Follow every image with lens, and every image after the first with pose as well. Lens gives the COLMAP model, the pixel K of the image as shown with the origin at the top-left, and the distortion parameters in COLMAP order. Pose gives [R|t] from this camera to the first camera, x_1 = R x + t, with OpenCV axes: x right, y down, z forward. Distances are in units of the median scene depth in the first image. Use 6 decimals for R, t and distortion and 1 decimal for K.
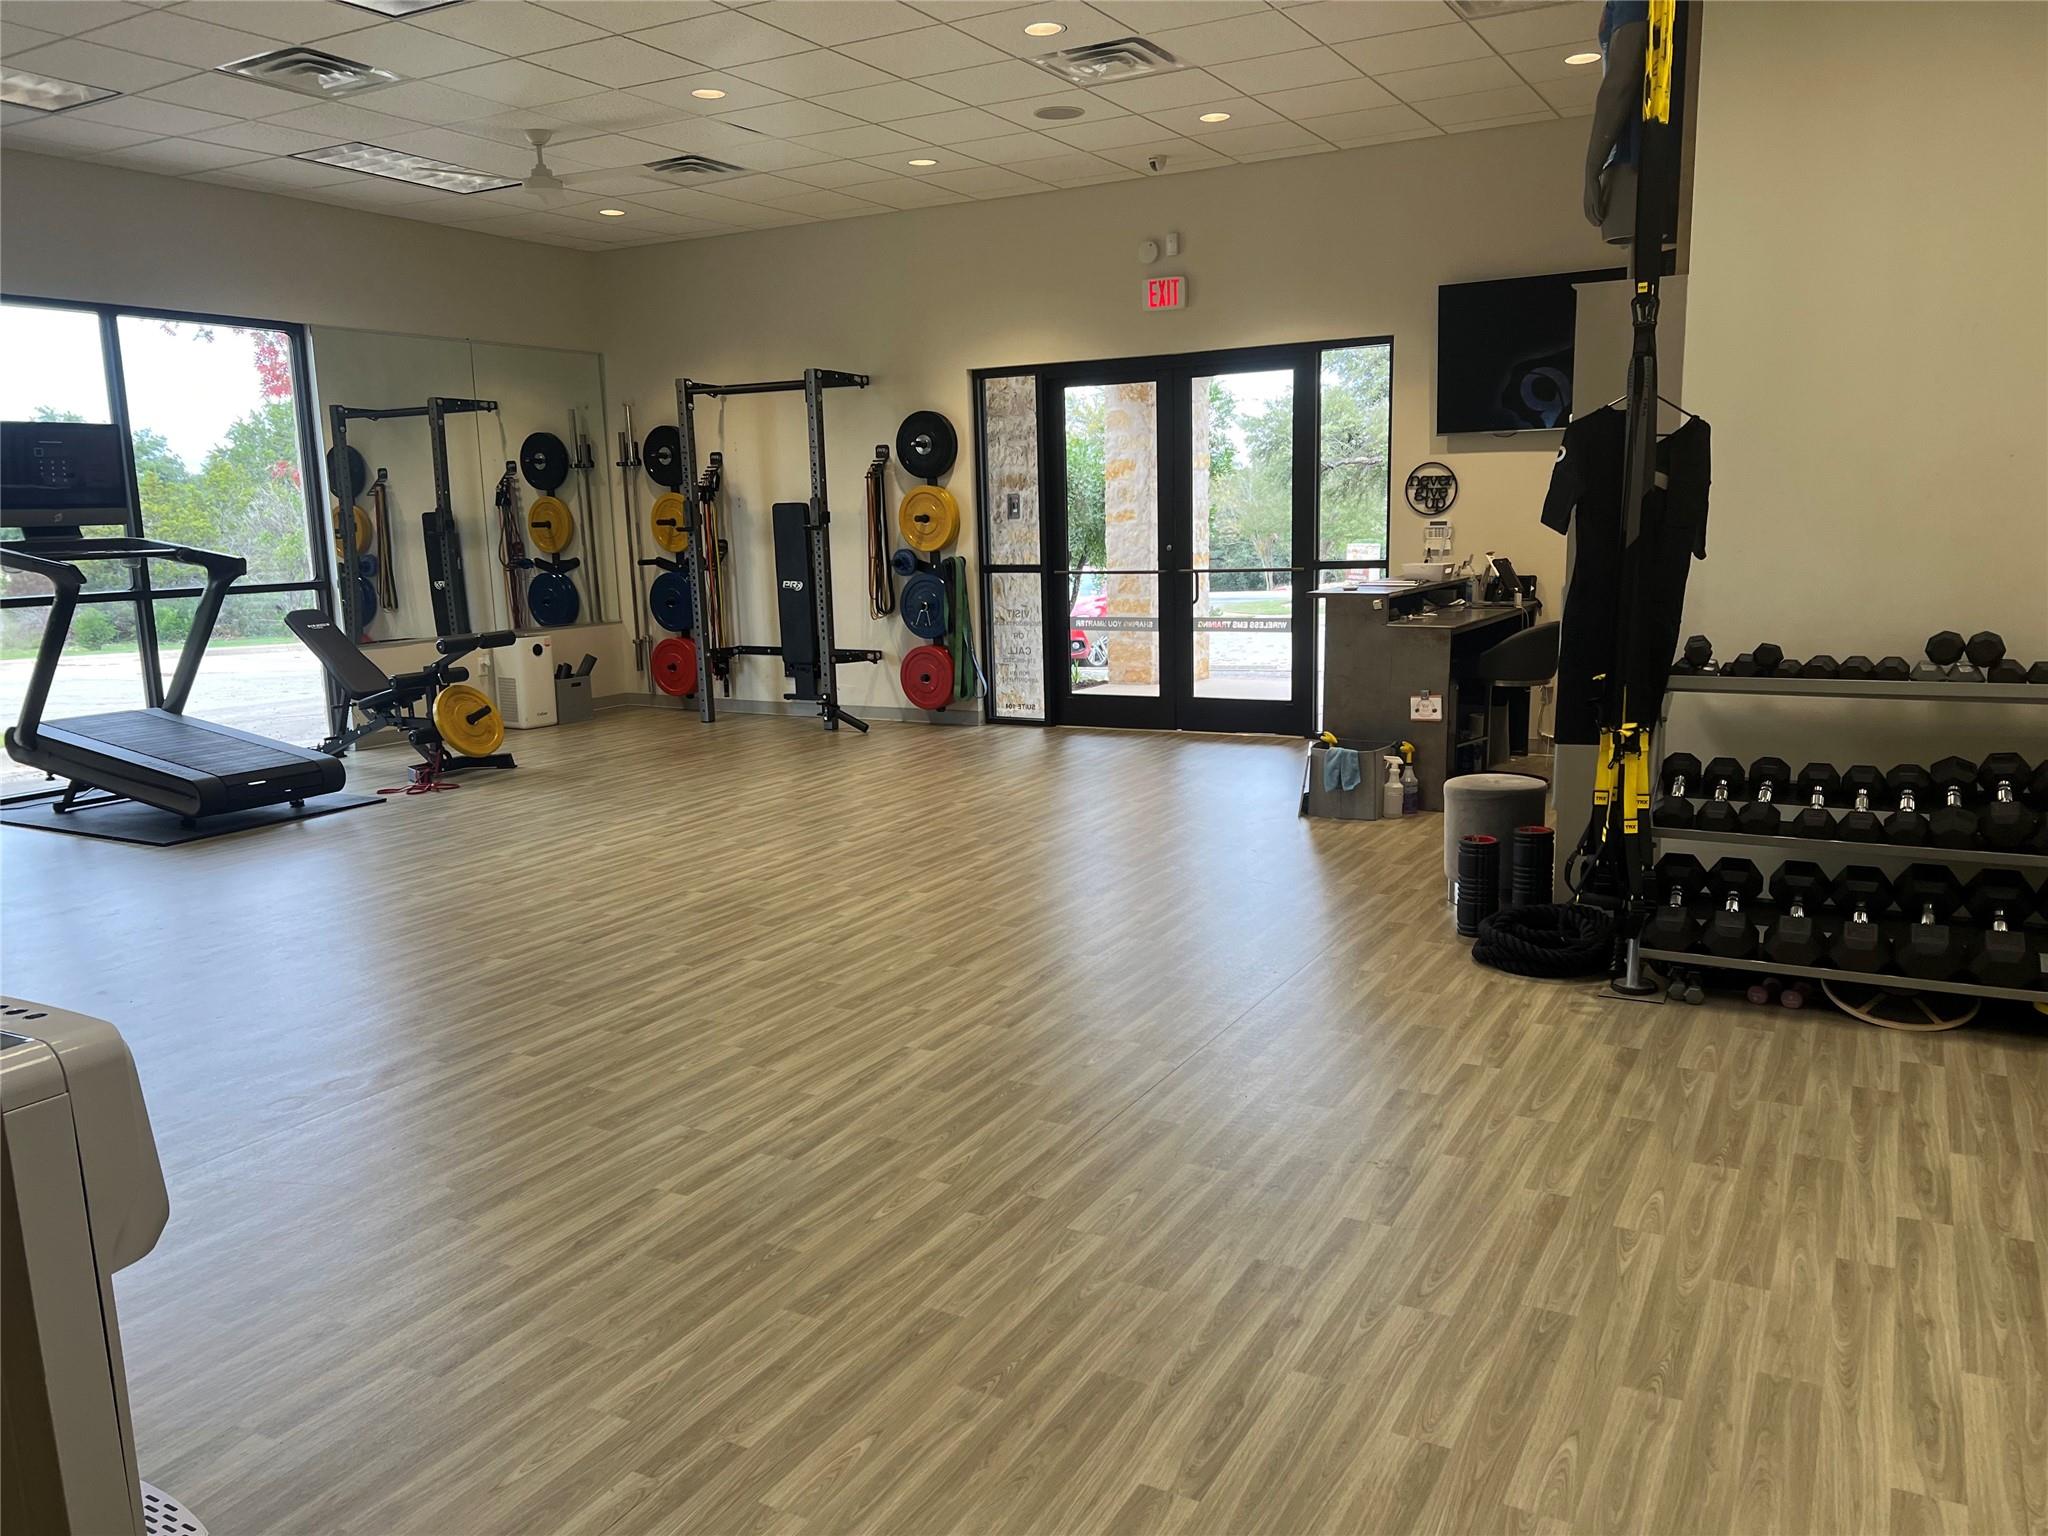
lens RADIAL K [[1515.6, 0, 1044.1], [0, 1515.6, 783.1], [0, 0, 1]] dist [0.094906, -0.146693]
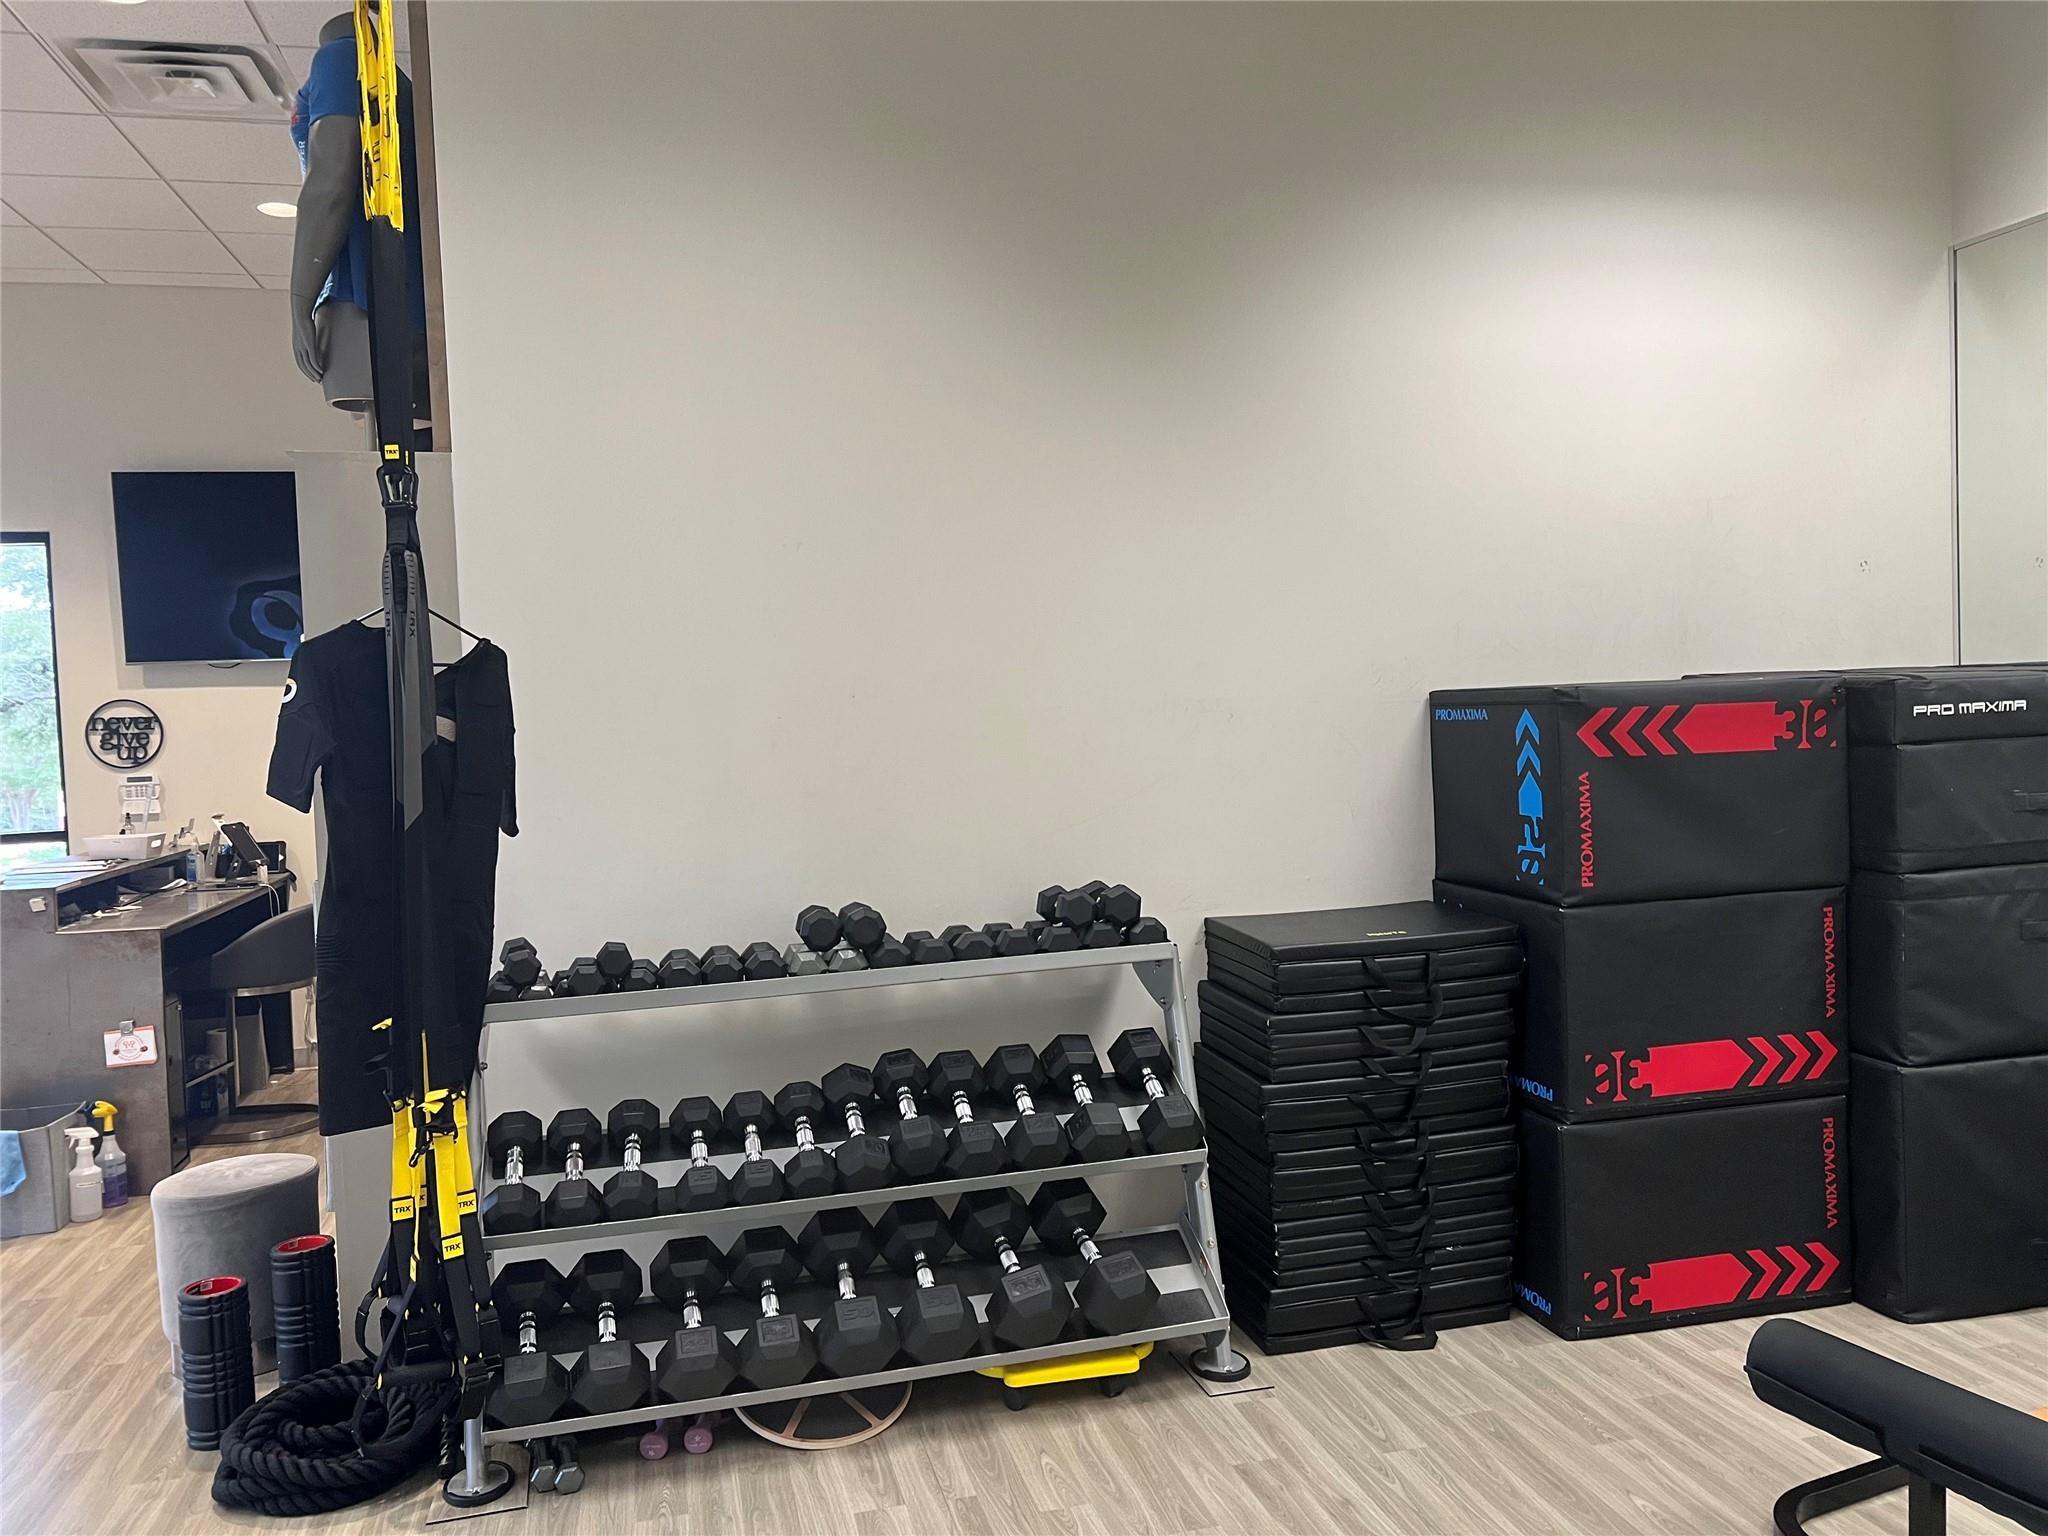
lens RADIAL K [[1491.5, 0, 1025.1], [0, 1491.5, 749.9], [0, 0, 1]] dist [0.054135, -0.069869]
pose [[0.725237, -0.025929, 0.688011, 0.078234], [0.143062, 0.983155, -0.113751, -0.045903], [-0.673472, 0.180924, 0.716730, 0.213130]]
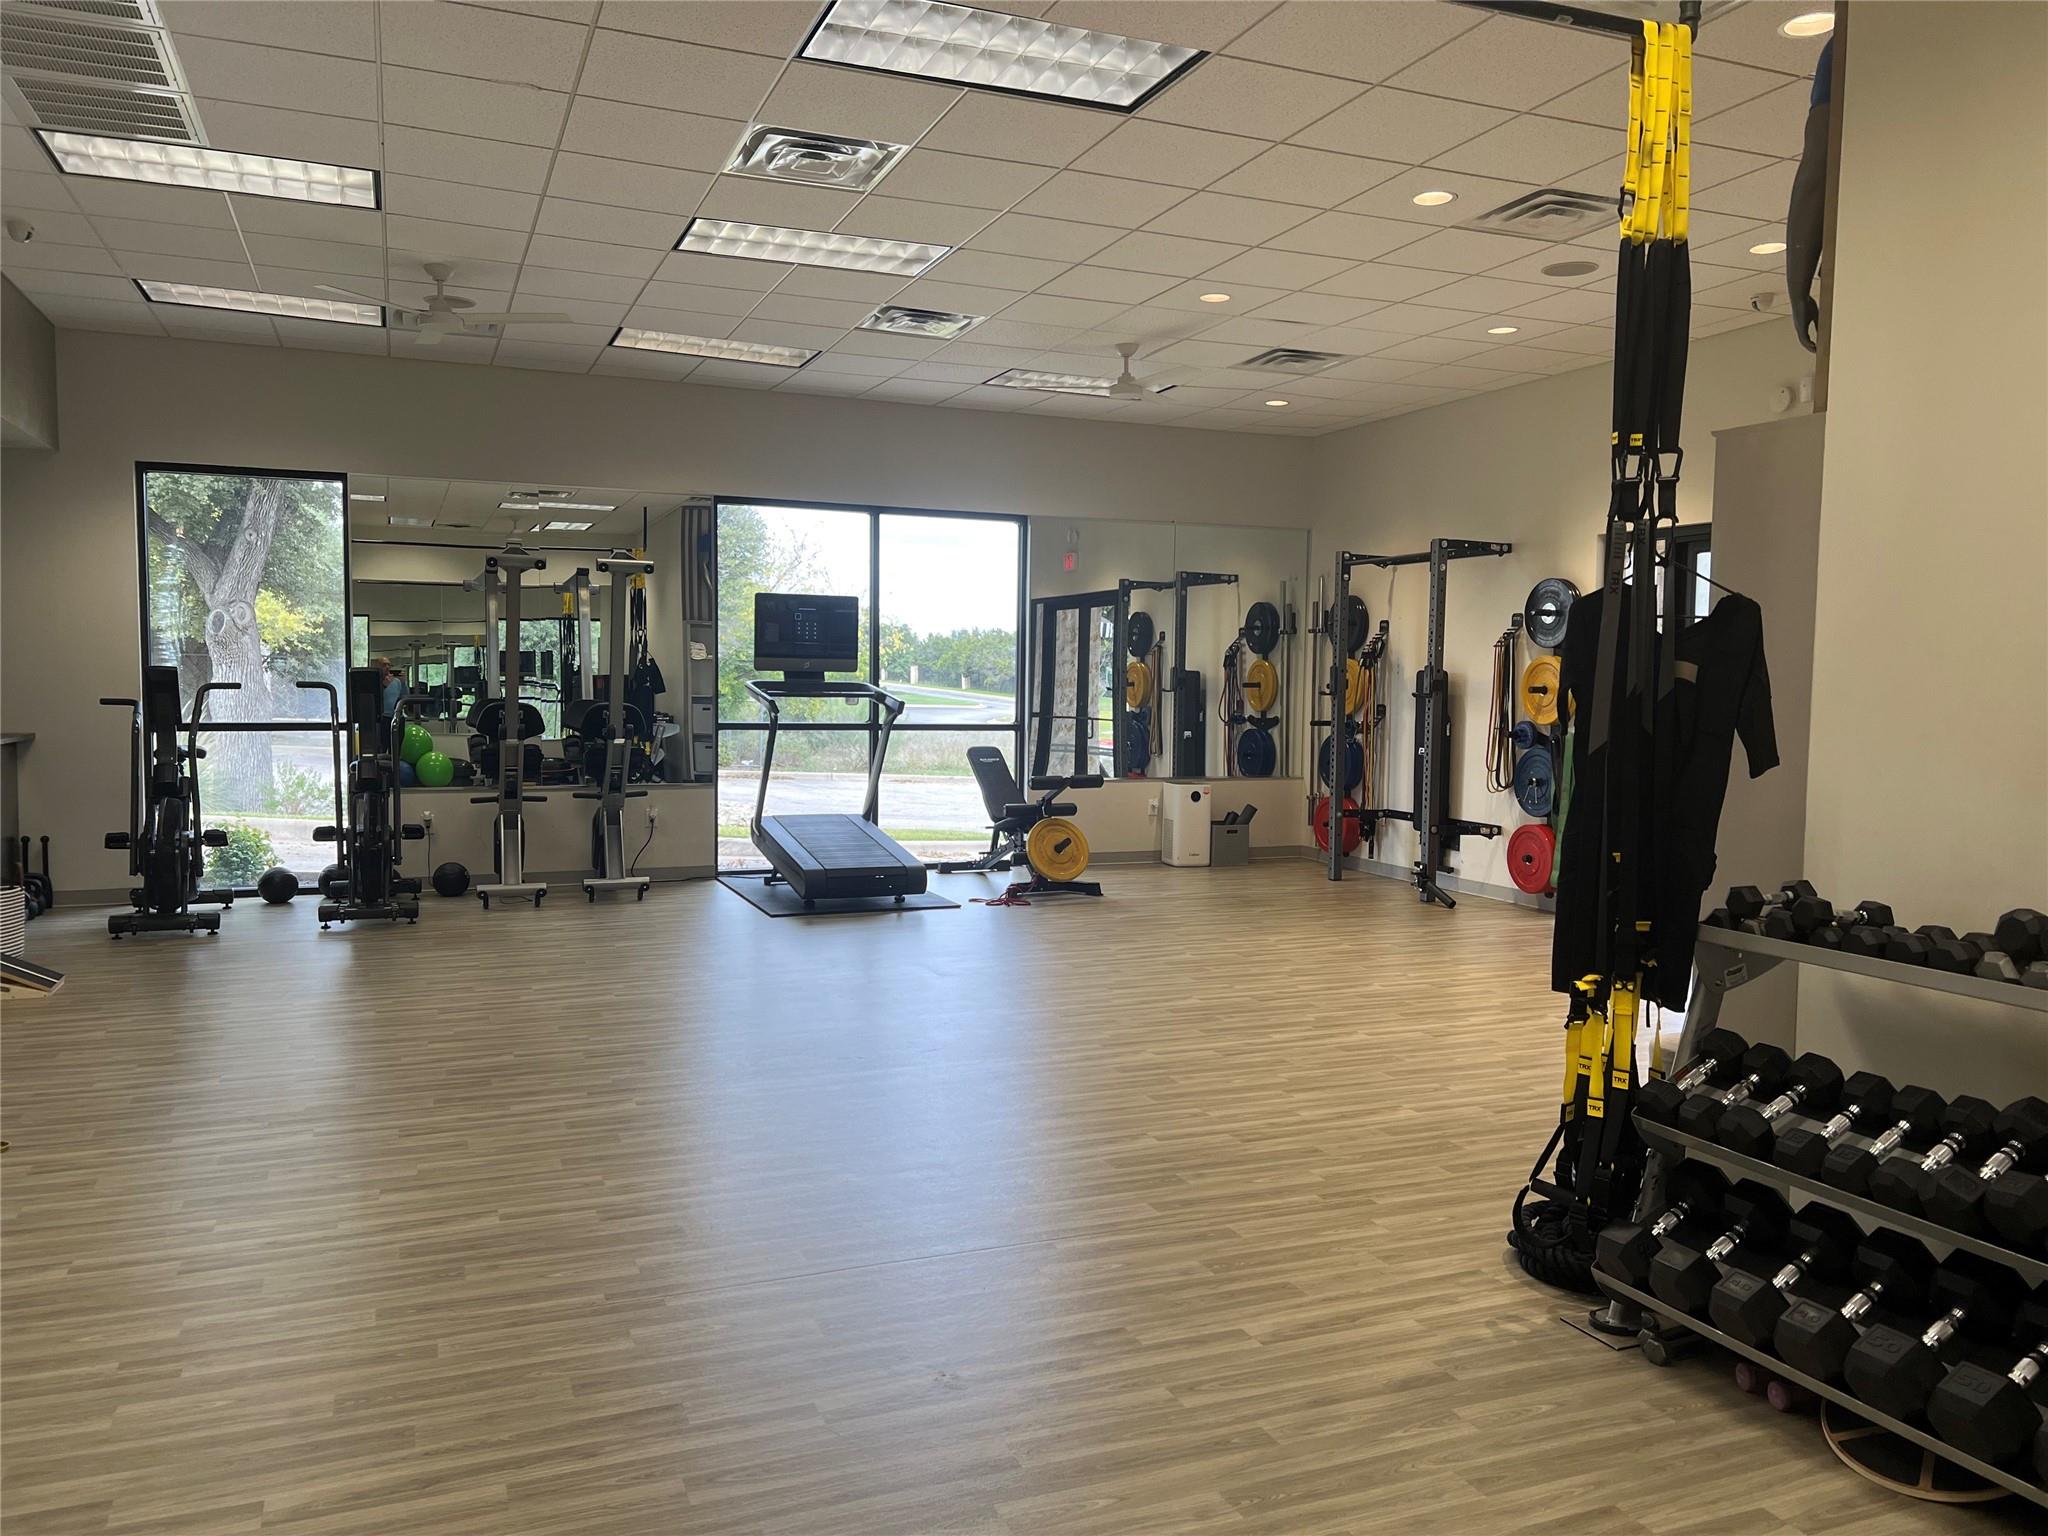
lens RADIAL K [[1505.0, 0, 1018.9], [0, 1505.0, 776.9], [0, 0, 1]] dist [0.060102, -0.072188]
pose [[0.780651, 0.074866, -0.620466, 0.395456], [-0.141609, 0.988167, -0.058935, -0.031774], [0.608712, 0.133872, 0.782015, 0.125151]]
